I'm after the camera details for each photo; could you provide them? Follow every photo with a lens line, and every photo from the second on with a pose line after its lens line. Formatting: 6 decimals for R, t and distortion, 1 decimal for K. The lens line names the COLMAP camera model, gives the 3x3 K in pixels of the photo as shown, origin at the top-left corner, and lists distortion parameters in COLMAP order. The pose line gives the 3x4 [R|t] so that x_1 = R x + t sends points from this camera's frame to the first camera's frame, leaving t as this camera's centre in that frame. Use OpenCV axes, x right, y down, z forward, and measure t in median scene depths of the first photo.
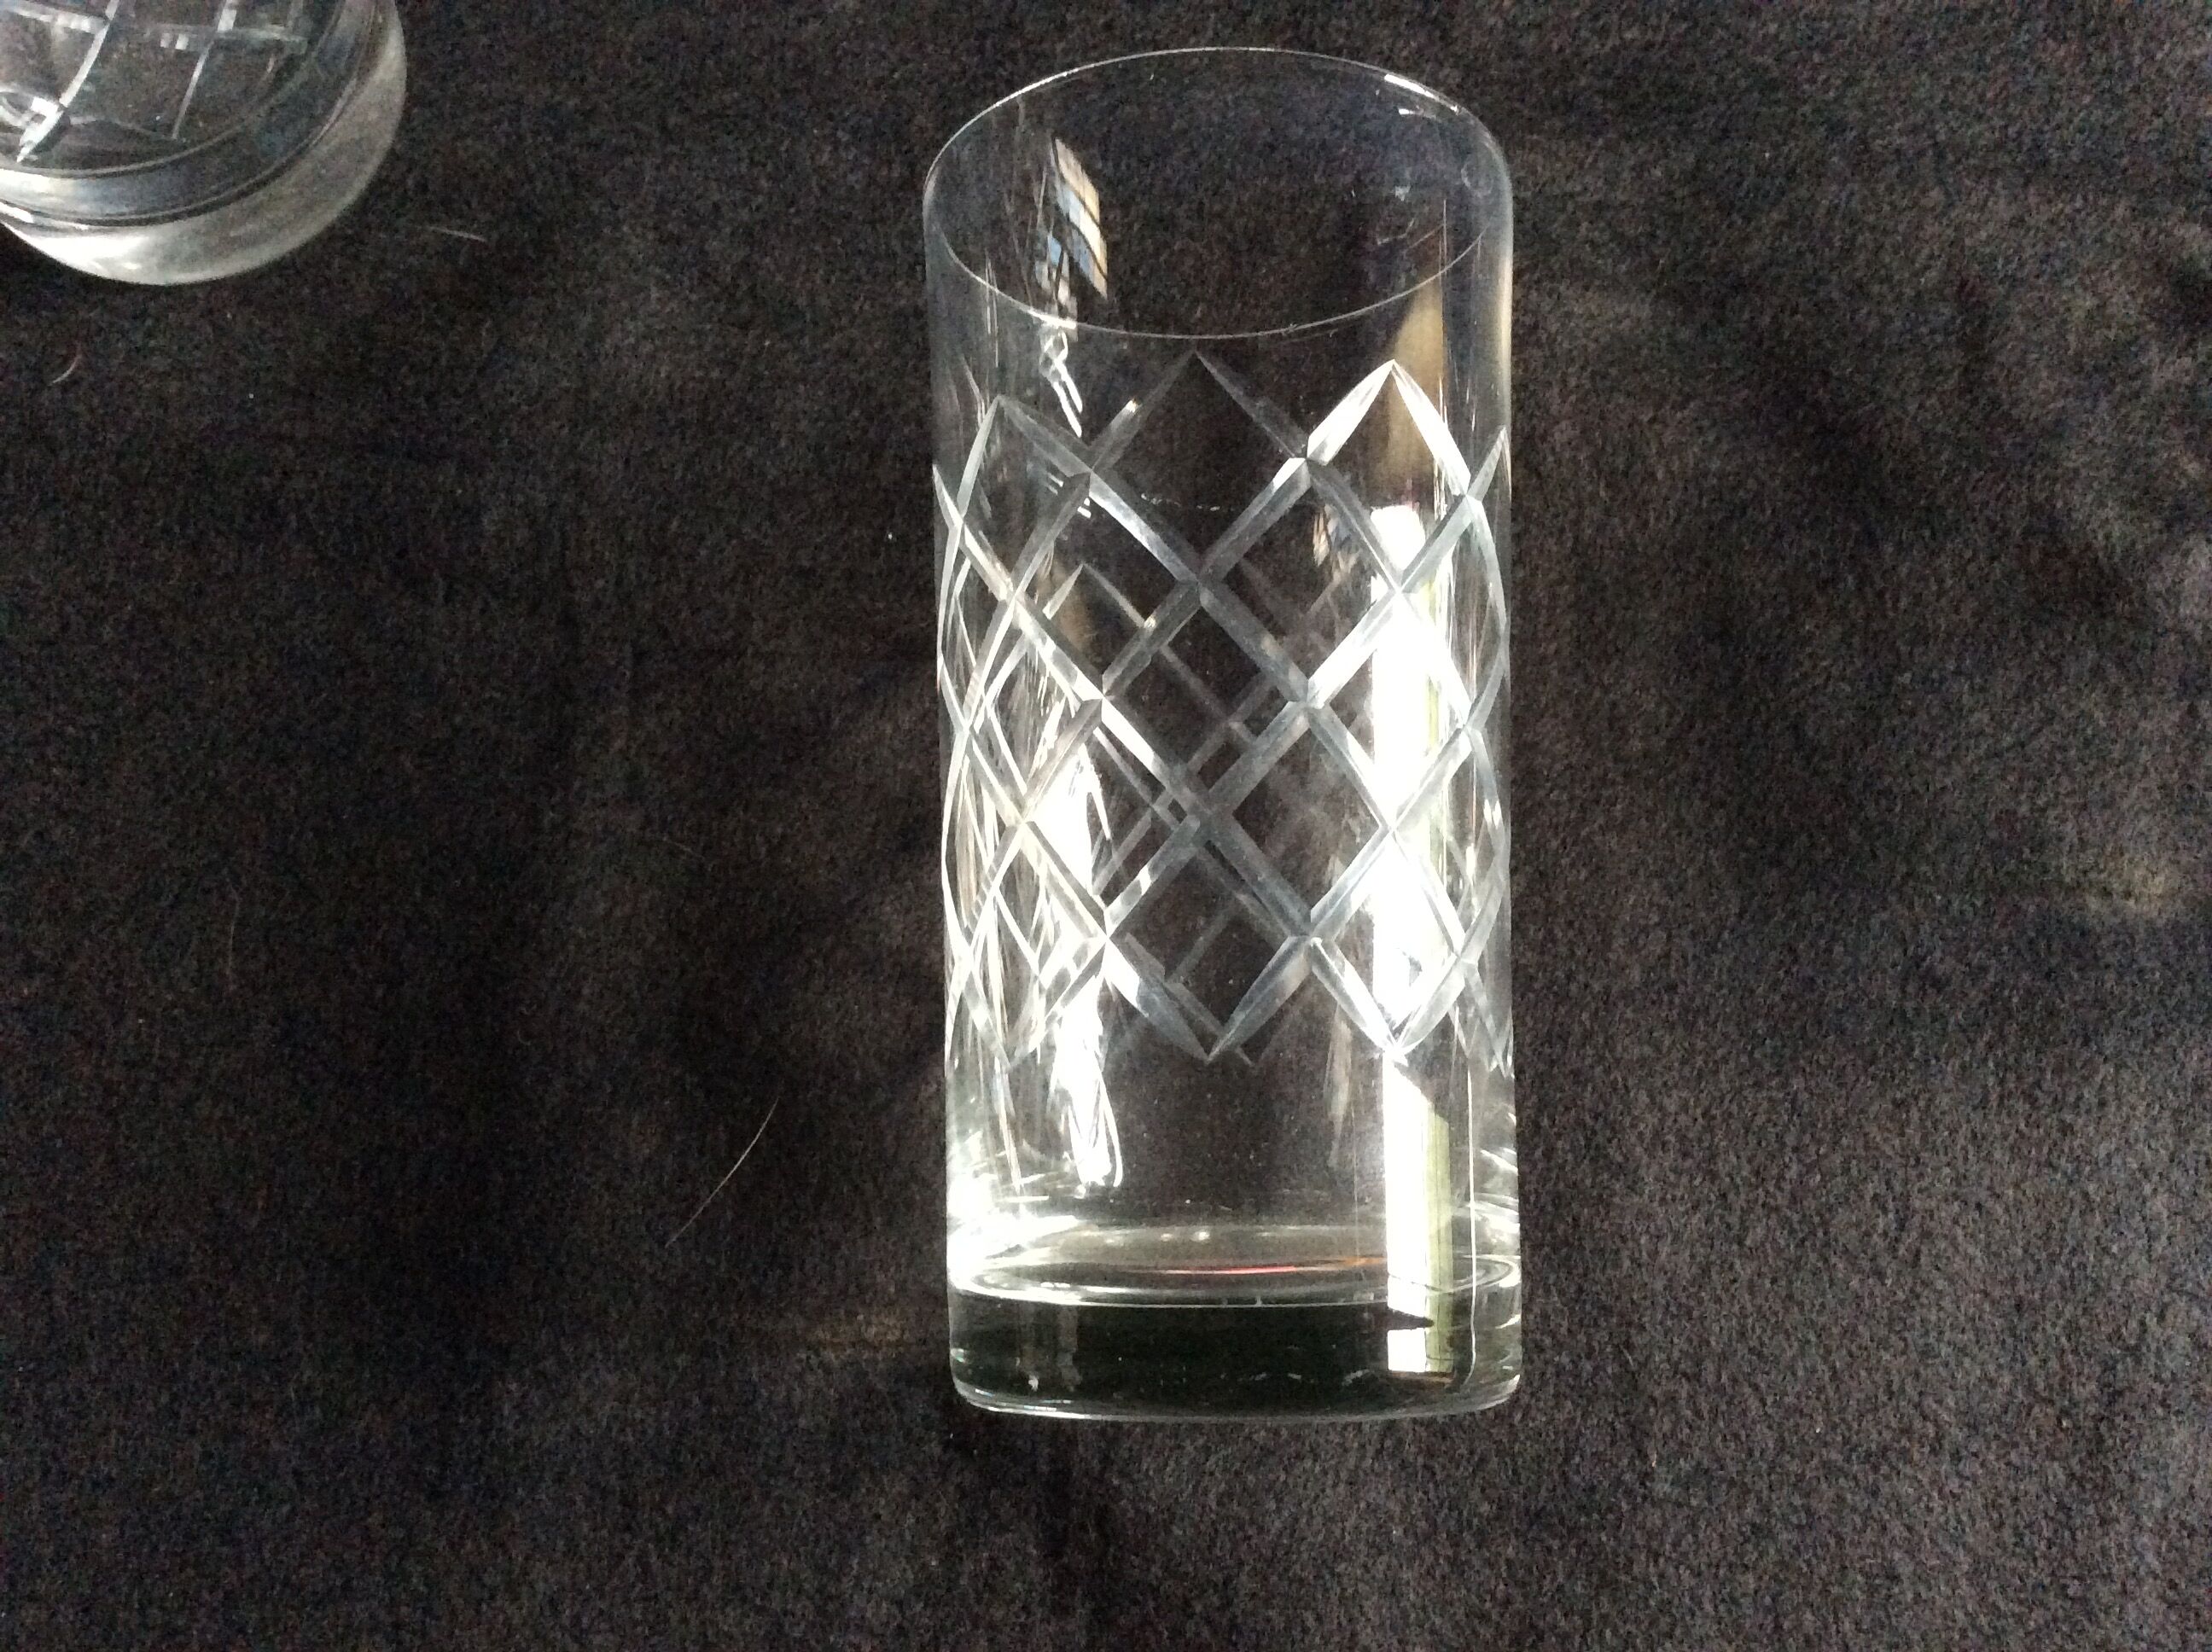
lens RADIAL K [[2108.8, 0, 1135.4], [0, 2108.8, 800.3], [0, 0, 1]] dist [0.104896, -0.274904]
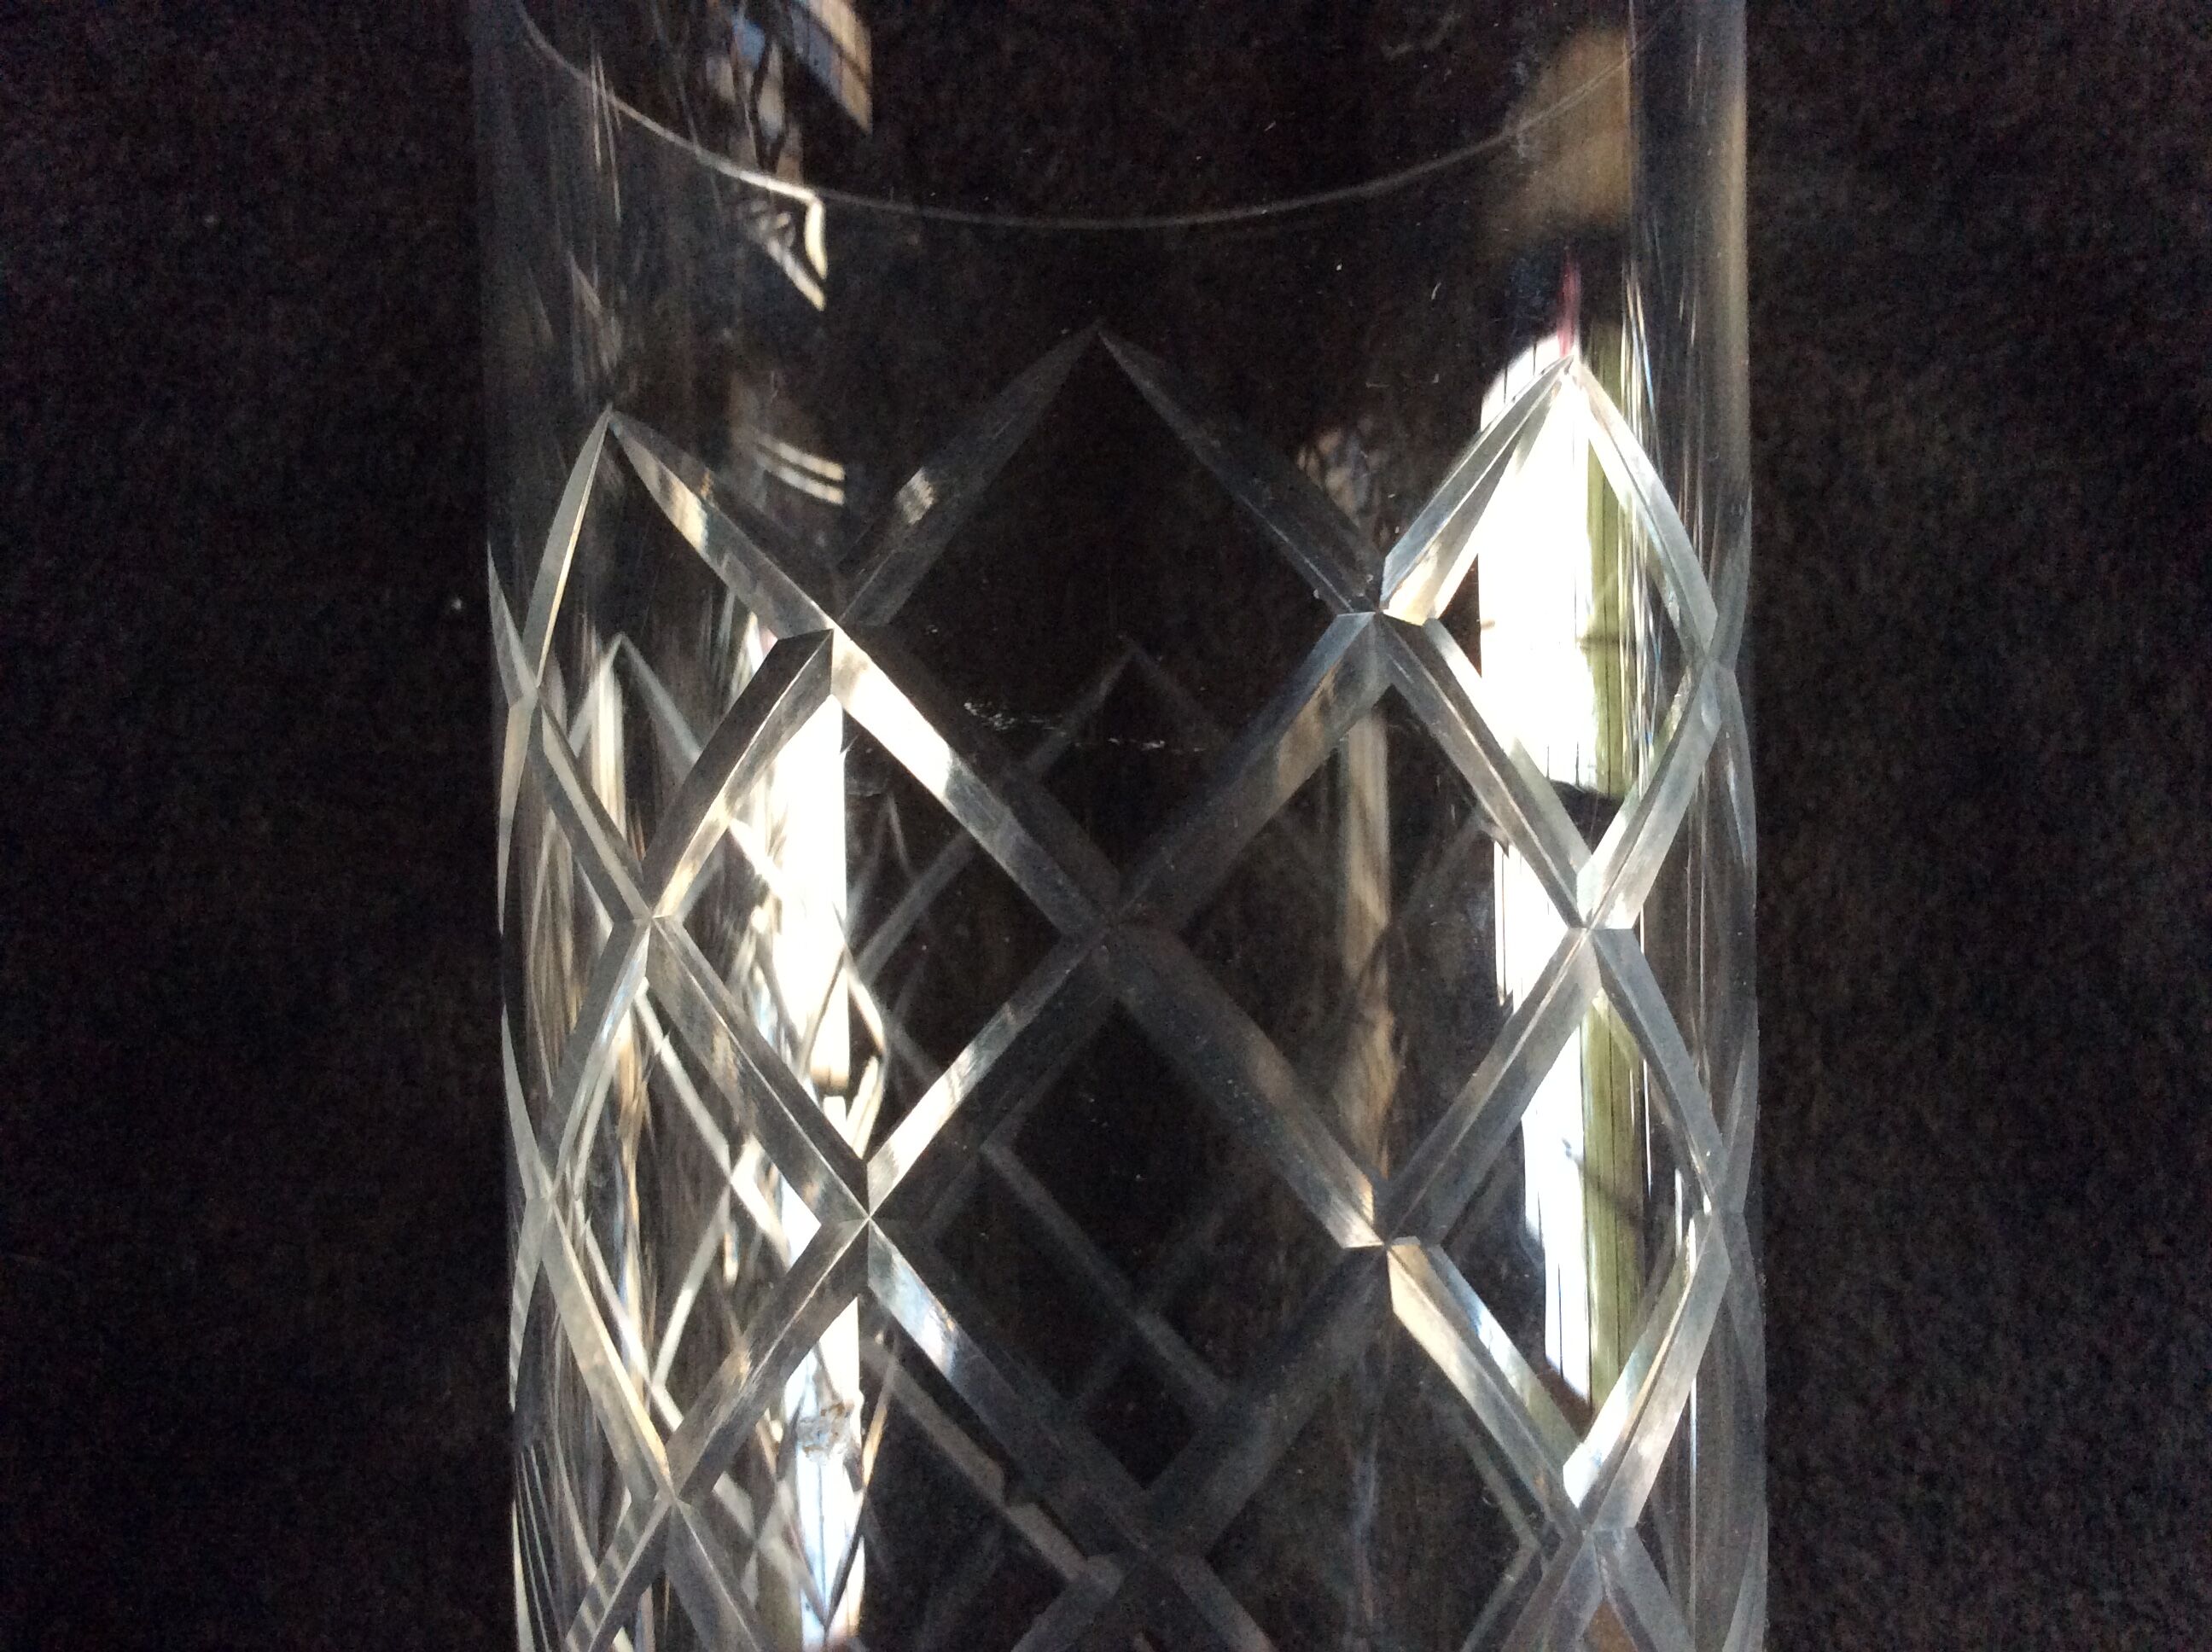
lens RADIAL K [[2108.8, 0, 1135.4], [0, 2108.8, 800.3], [0, 0, 1]] dist [0.104896, -0.274904]
pose [[0.995198, -0.003573, 0.097816, -0.002383], [-0.004377, 0.996709, 0.080947, -0.118367], [-0.097783, -0.080987, 0.991907, 0.458992]]
